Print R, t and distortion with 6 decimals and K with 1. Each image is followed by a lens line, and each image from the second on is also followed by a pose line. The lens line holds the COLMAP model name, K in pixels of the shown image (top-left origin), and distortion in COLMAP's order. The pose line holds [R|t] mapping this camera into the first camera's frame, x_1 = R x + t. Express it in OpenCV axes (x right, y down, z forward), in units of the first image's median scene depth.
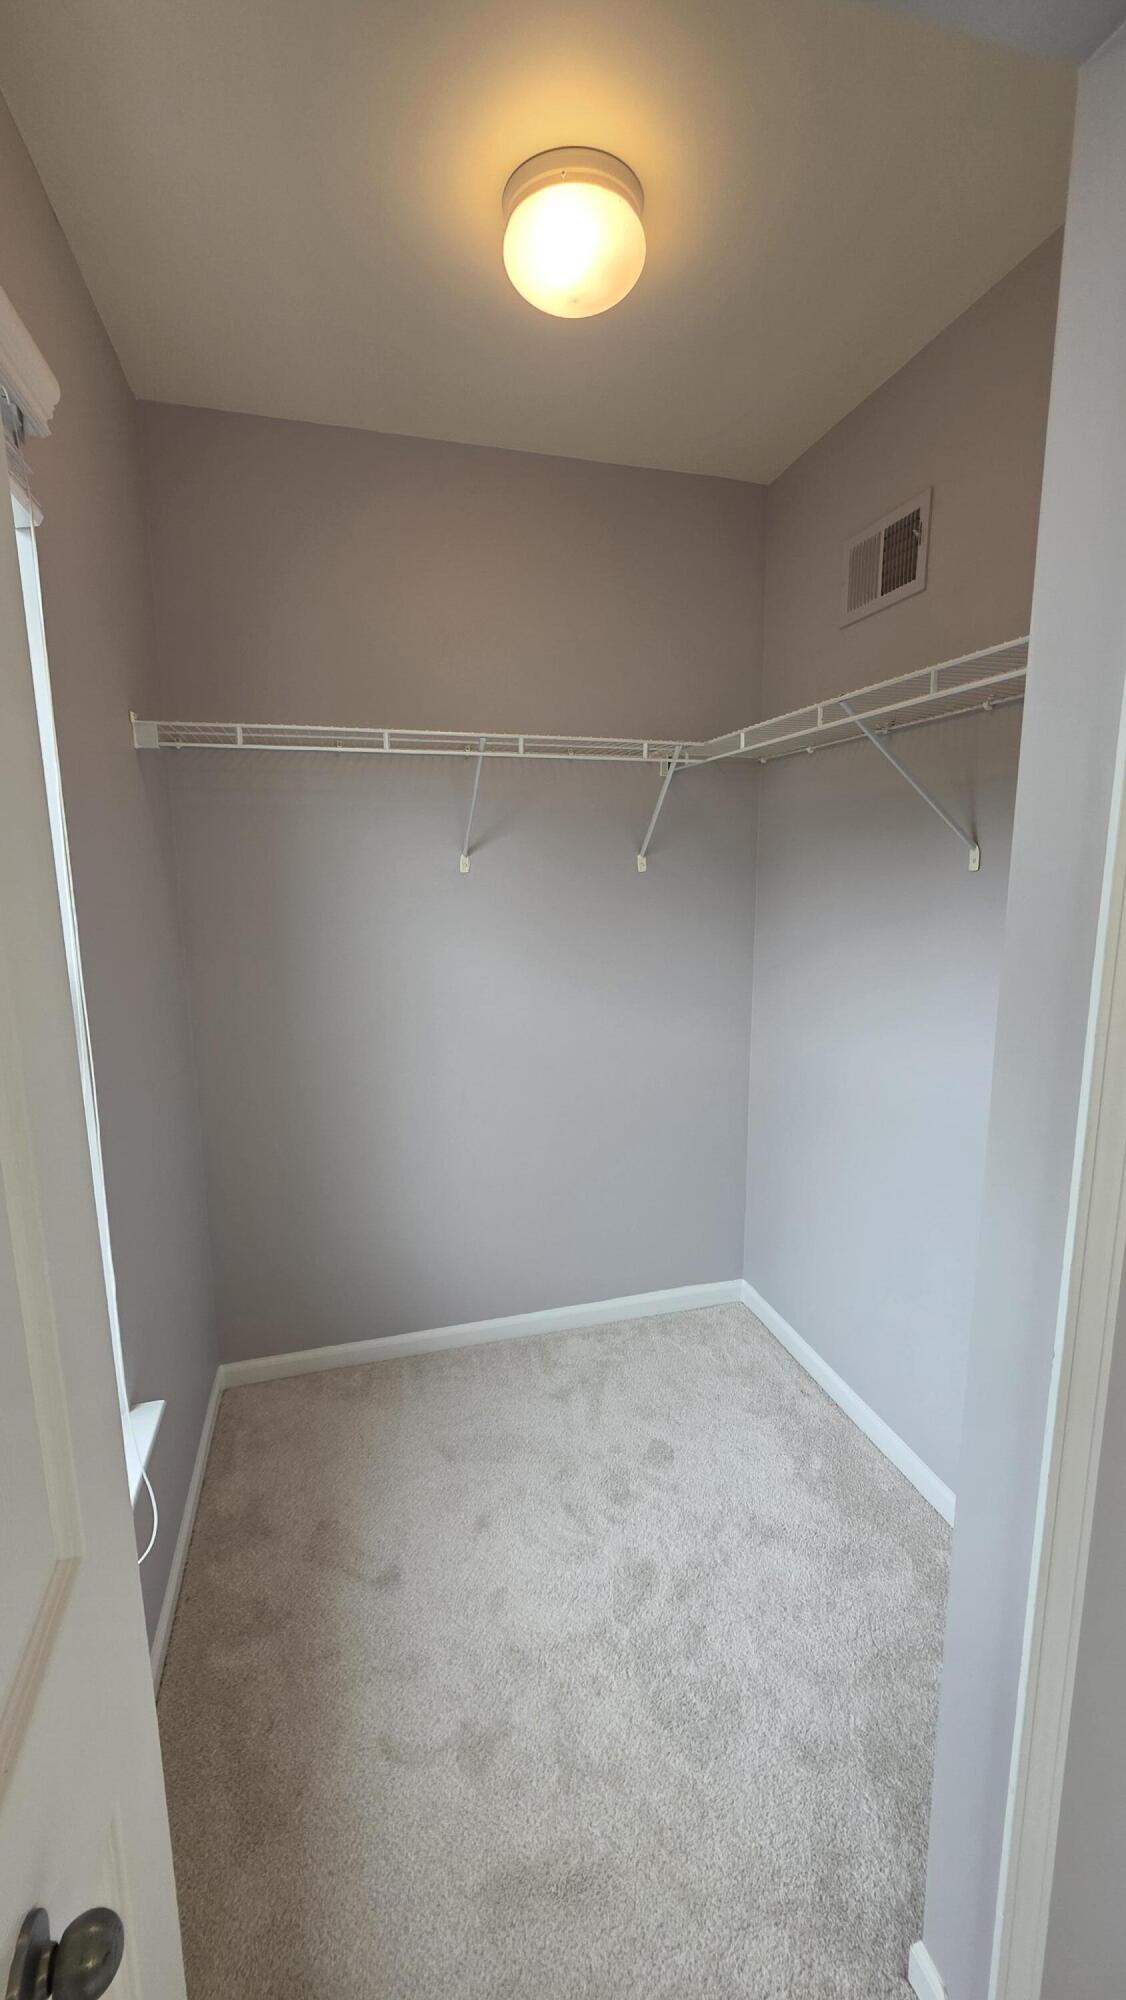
lens RADIAL K [[796.4, 0, 573.8], [0, 796.4, 998.1], [0, 0, 1]] dist [0.001310, 0.000152]
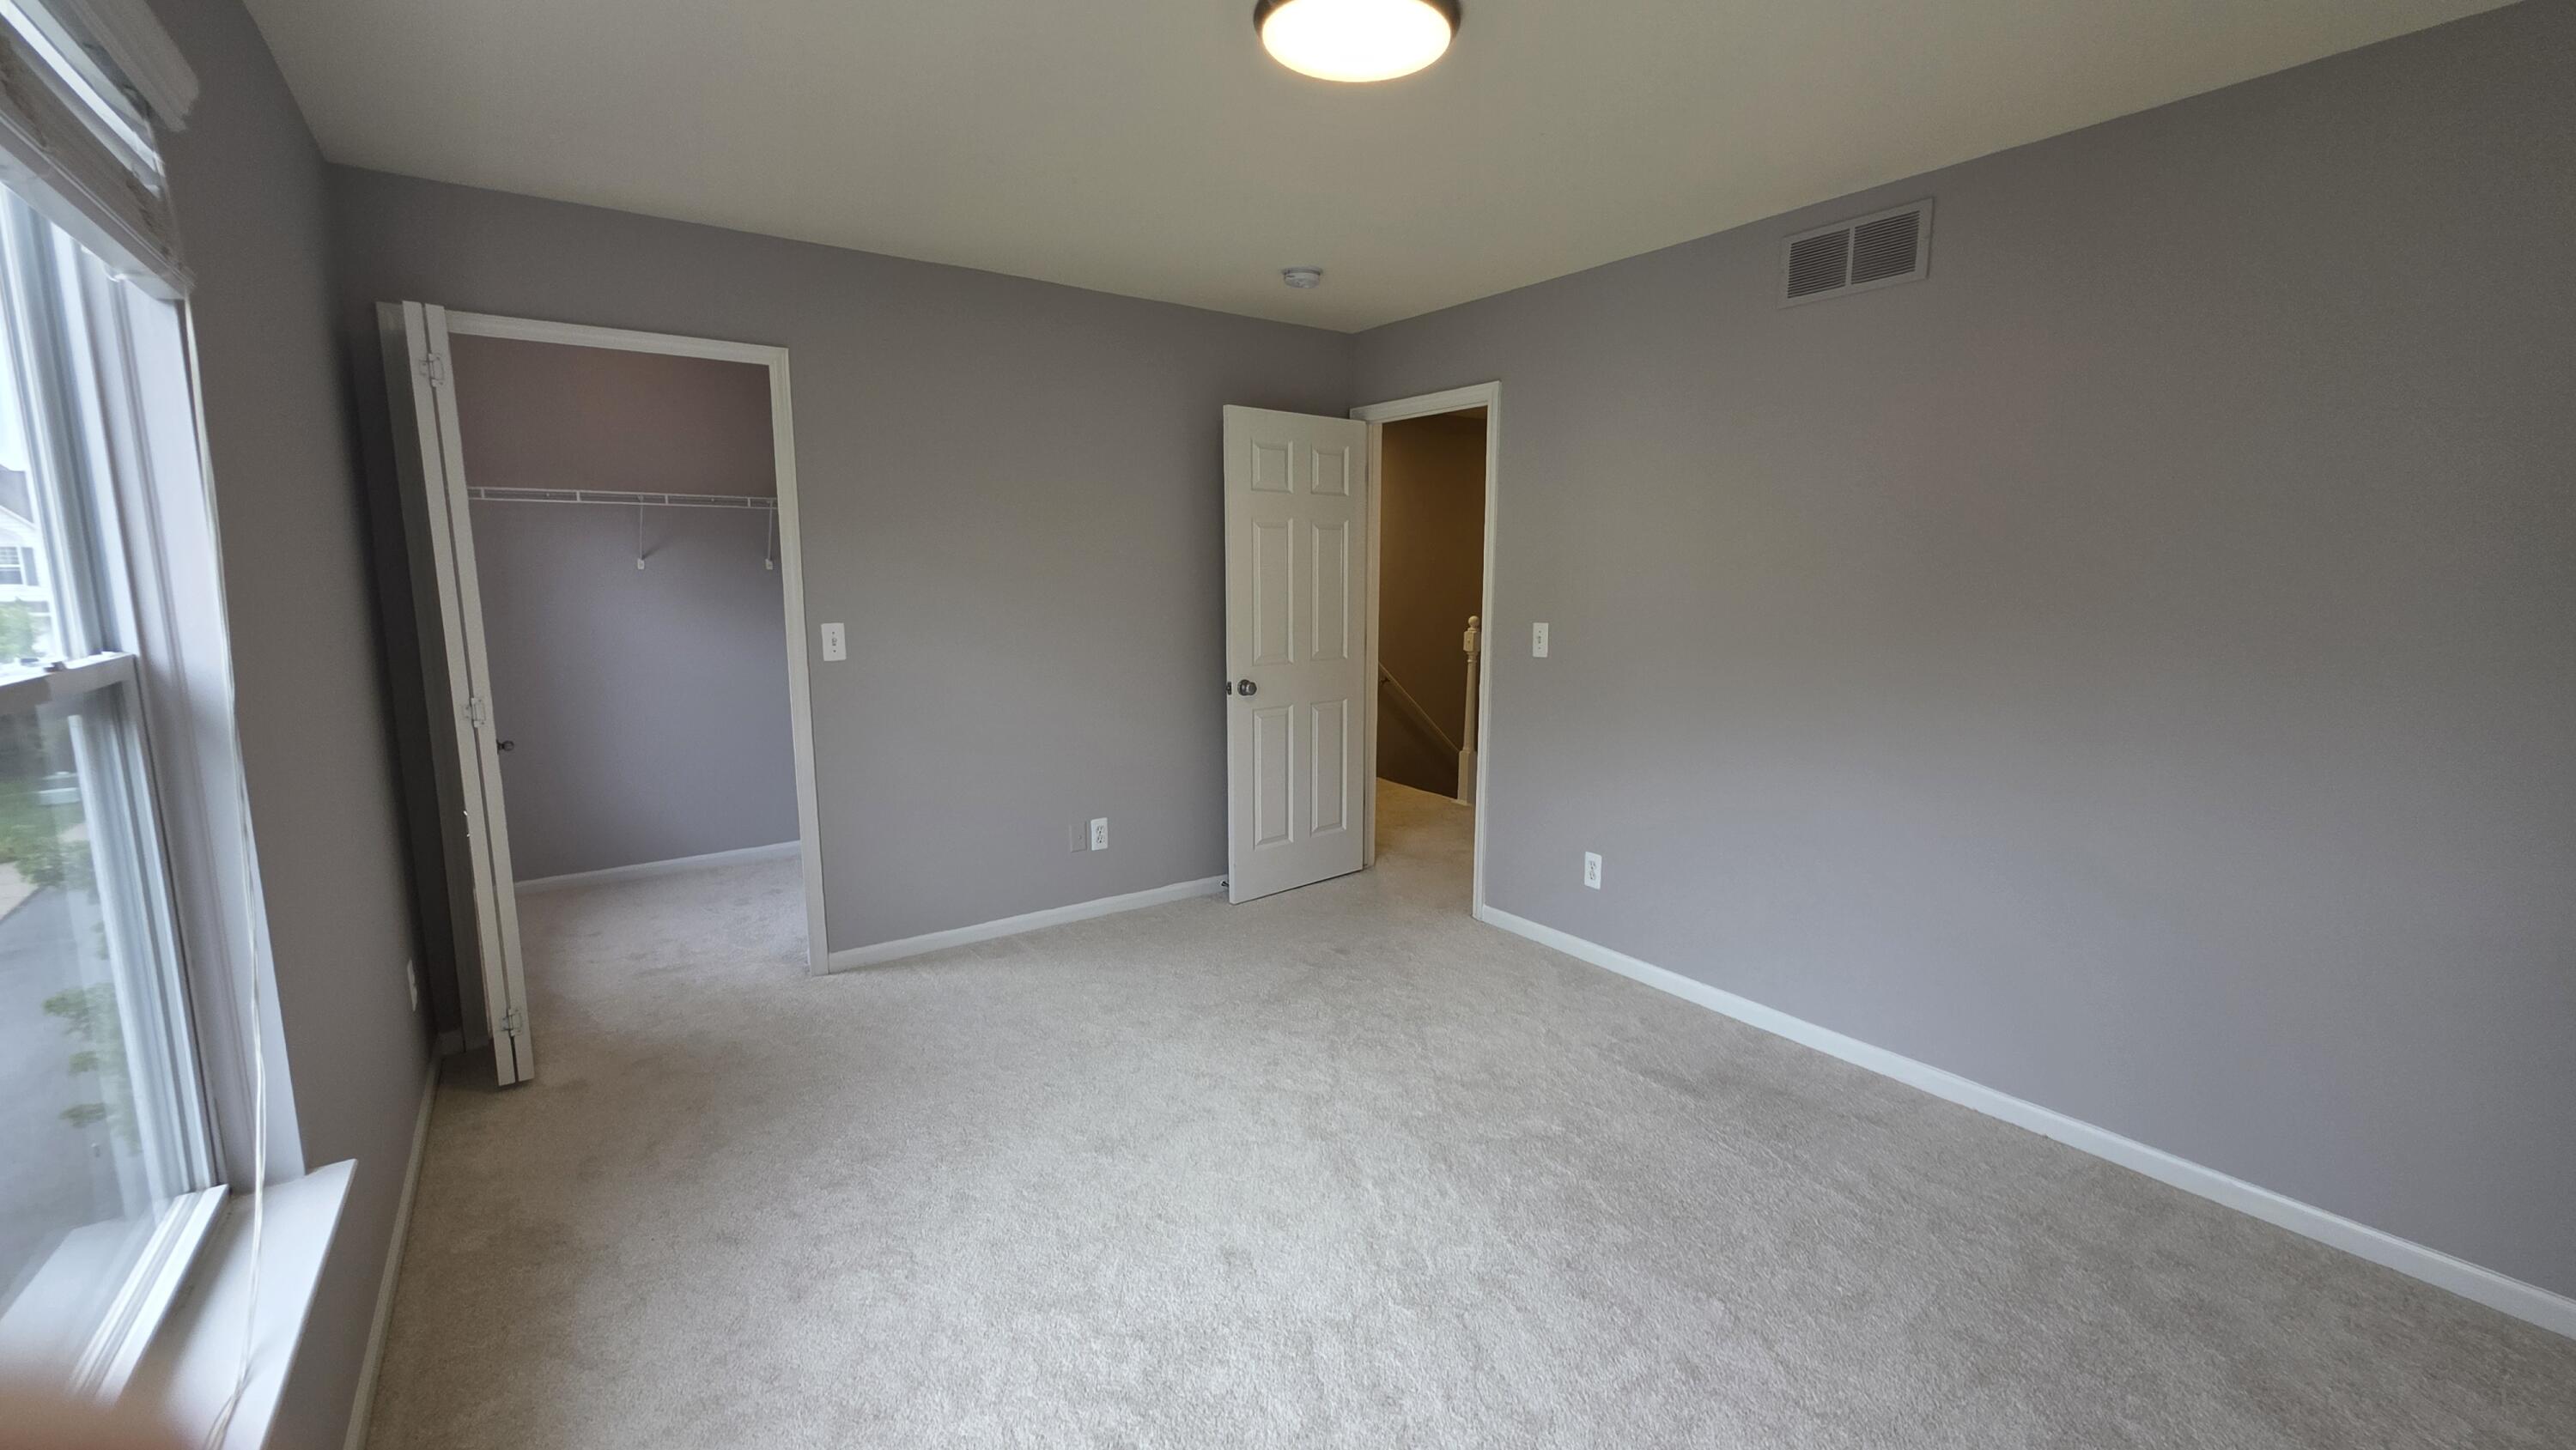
lens RADIAL K [[1025.6, 0, 1288.0], [0, 1025.6, 725.0], [0, 0, 1]] dist [0.001310, 0.000152]
pose [[0.946522, -0.043212, 0.319733, 0.312262], [0.053150, 0.998335, -0.022417, 0.202402], [-0.318232, 0.038212, 0.947242, -1.022362]]
